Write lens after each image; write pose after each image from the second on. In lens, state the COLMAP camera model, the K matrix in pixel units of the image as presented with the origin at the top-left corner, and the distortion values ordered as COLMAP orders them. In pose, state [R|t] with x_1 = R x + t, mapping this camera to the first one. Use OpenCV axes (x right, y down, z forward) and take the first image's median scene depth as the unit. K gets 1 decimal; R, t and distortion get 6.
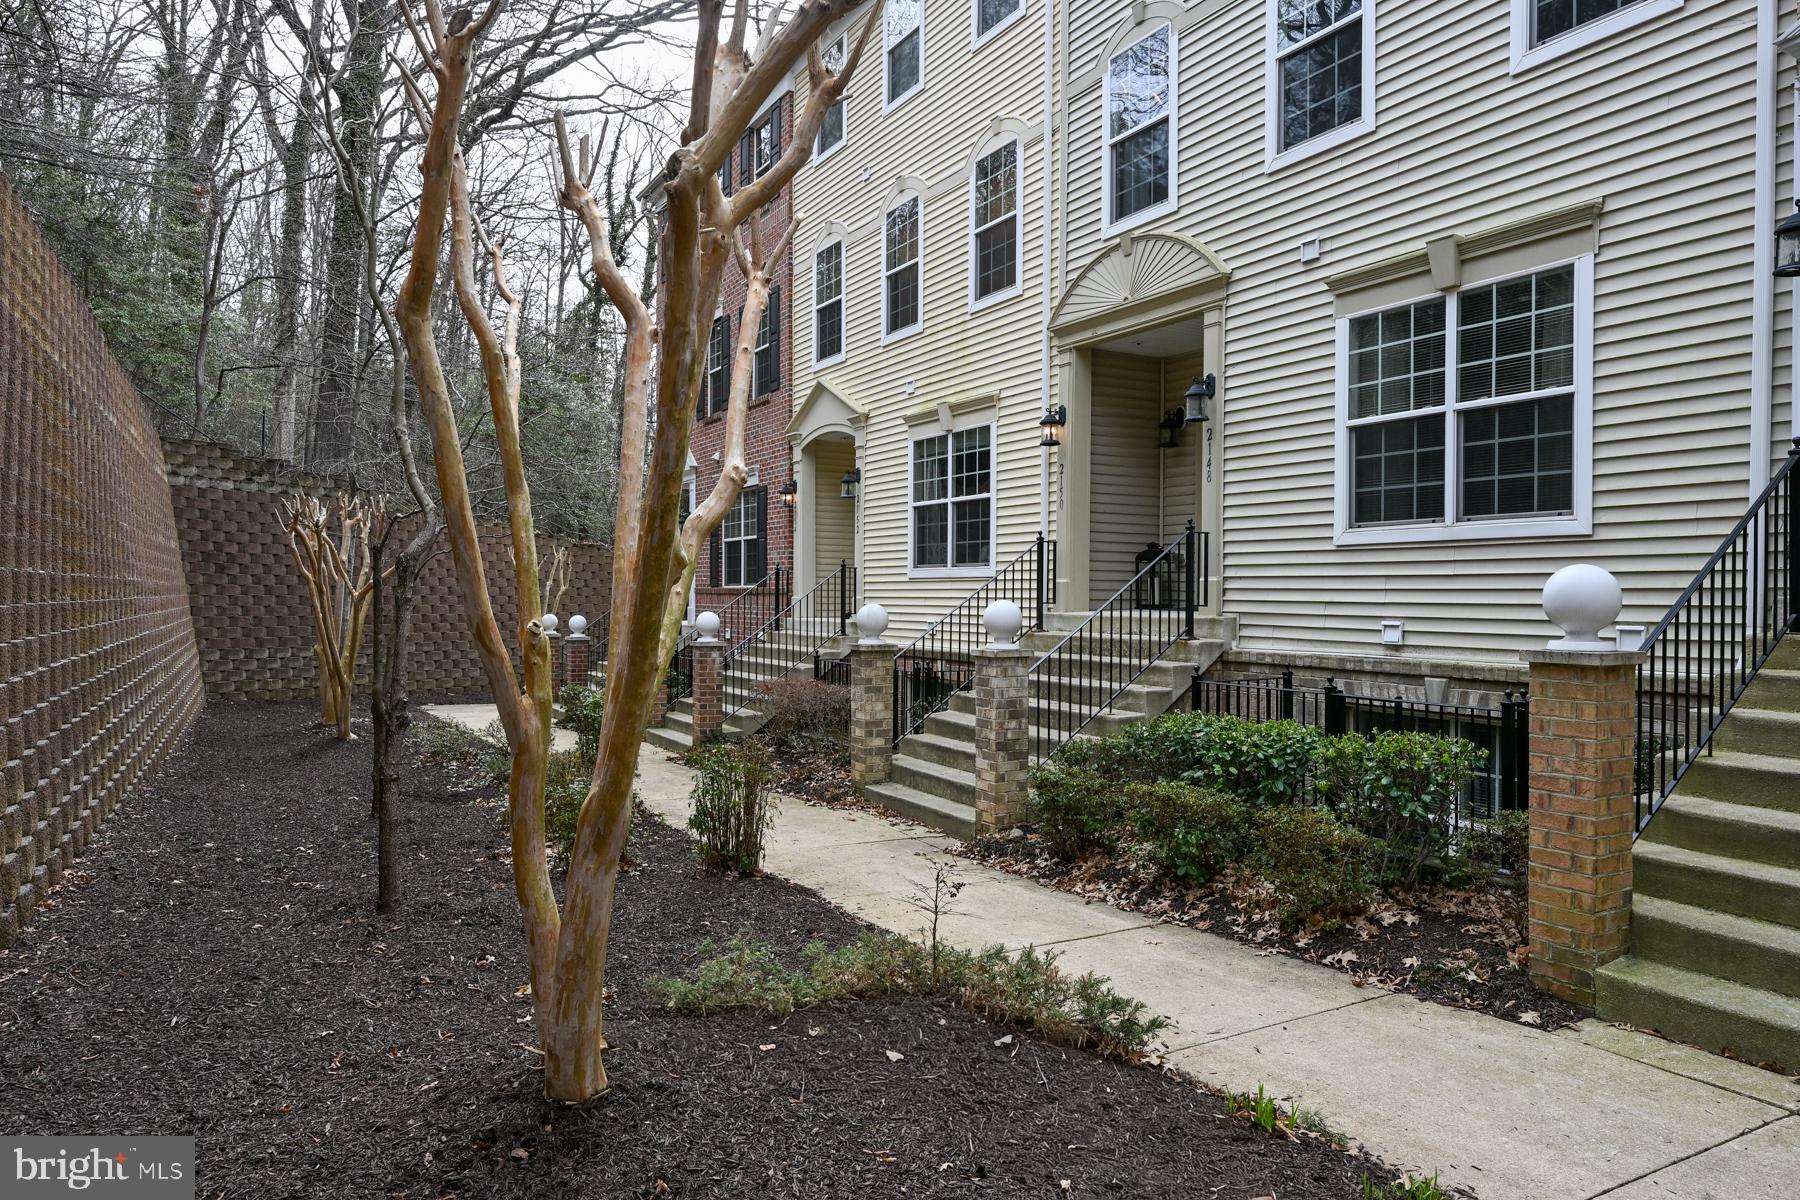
lens RADIAL K [[1196.5, 0, 898.0], [0, 1196.5, 609.6], [0, 0, 1]] dist [0.009422, 0.002426]
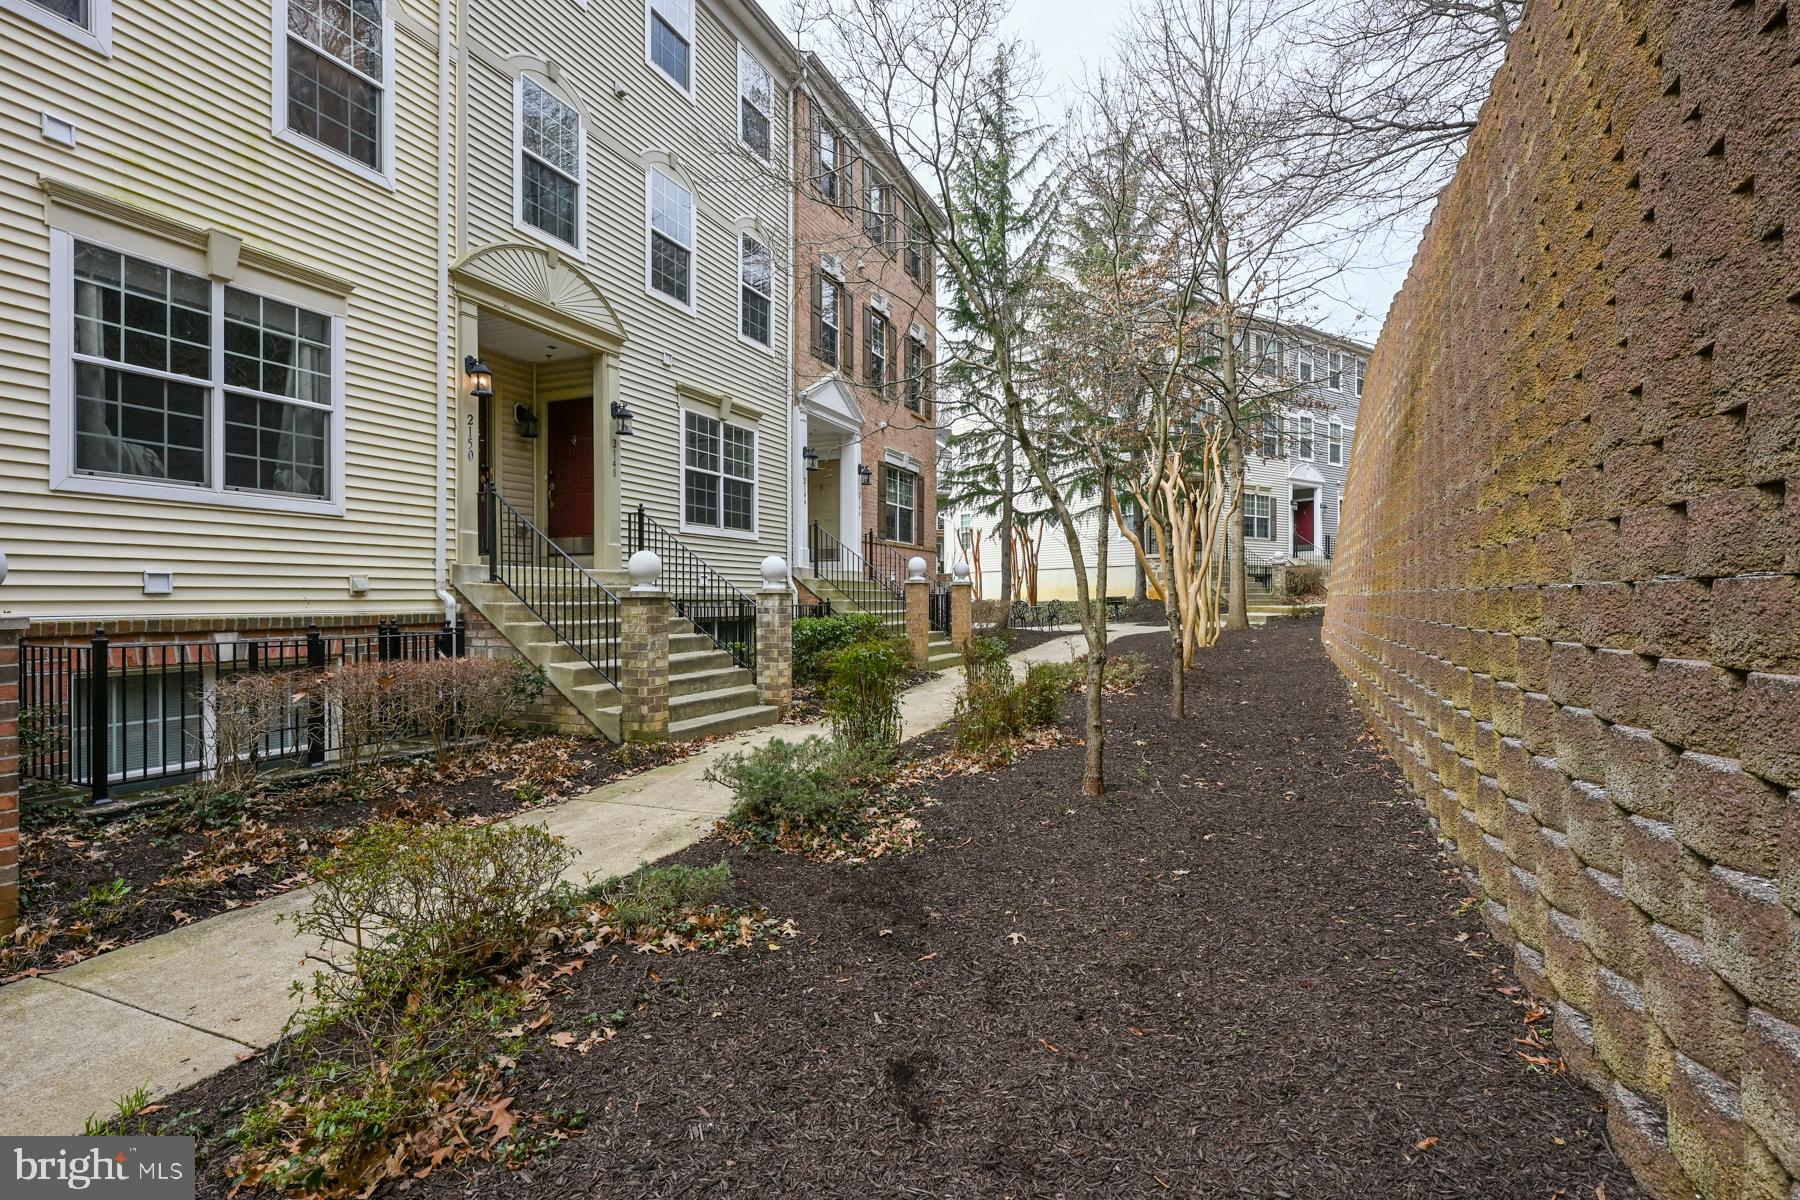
lens RADIAL K [[842.4, 0, 897.0], [0, 842.4, 594.1], [0, 0, 1]] dist [-0.000531, -0.000456]
pose [[-0.617072, -0.007704, 0.786869, -0.575389], [0.001508, 0.999939, 0.010973, 0.017908], [-0.786905, 0.007957, -0.617023, 1.052019]]
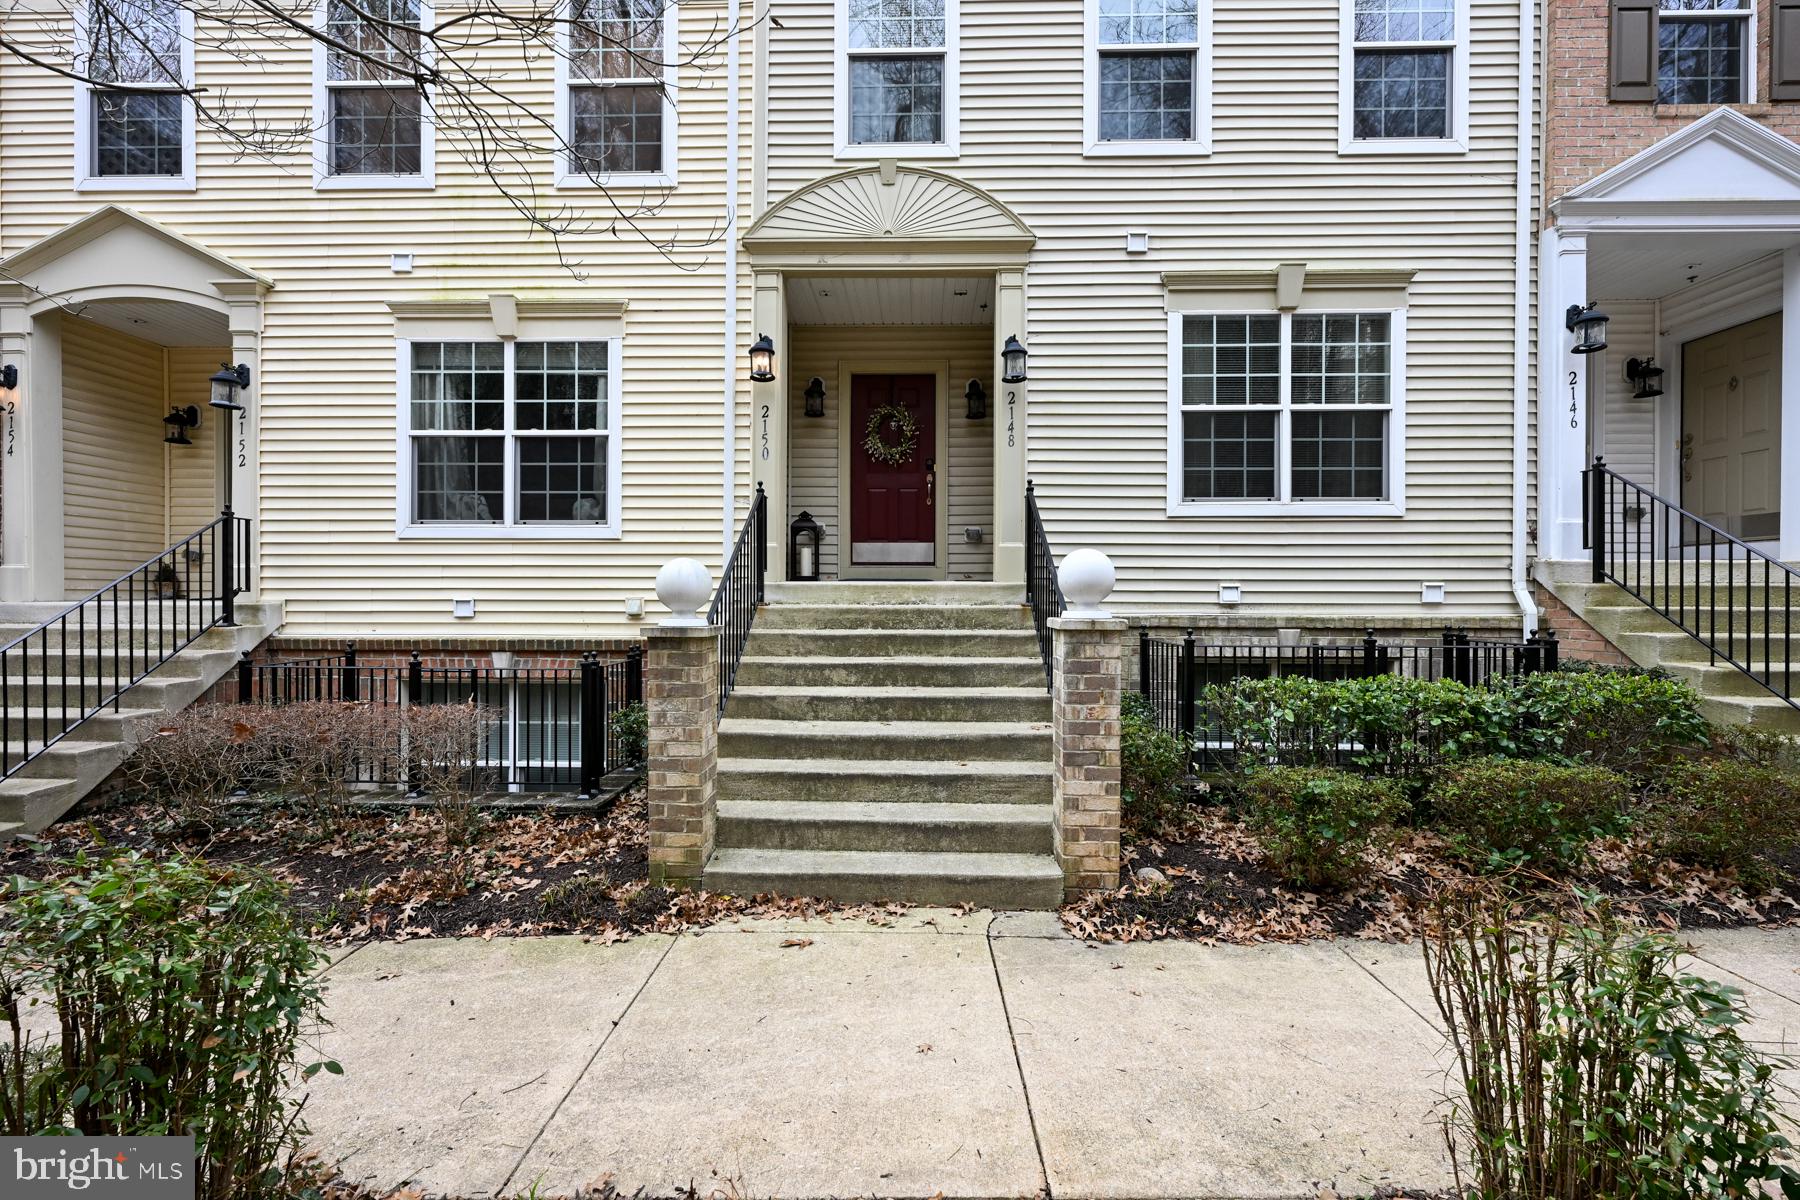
lens RADIAL K [[856.3, 0, 895.9], [0, 856.3, 600.8], [0, 0, 1]] dist [0.003229, 0.000619]
pose [[0.503512, -0.014364, 0.863869, -0.309648], [0.012341, 0.999879, 0.009433, 0.009666], [-0.863900, 0.005911, 0.503629, 0.564377]]
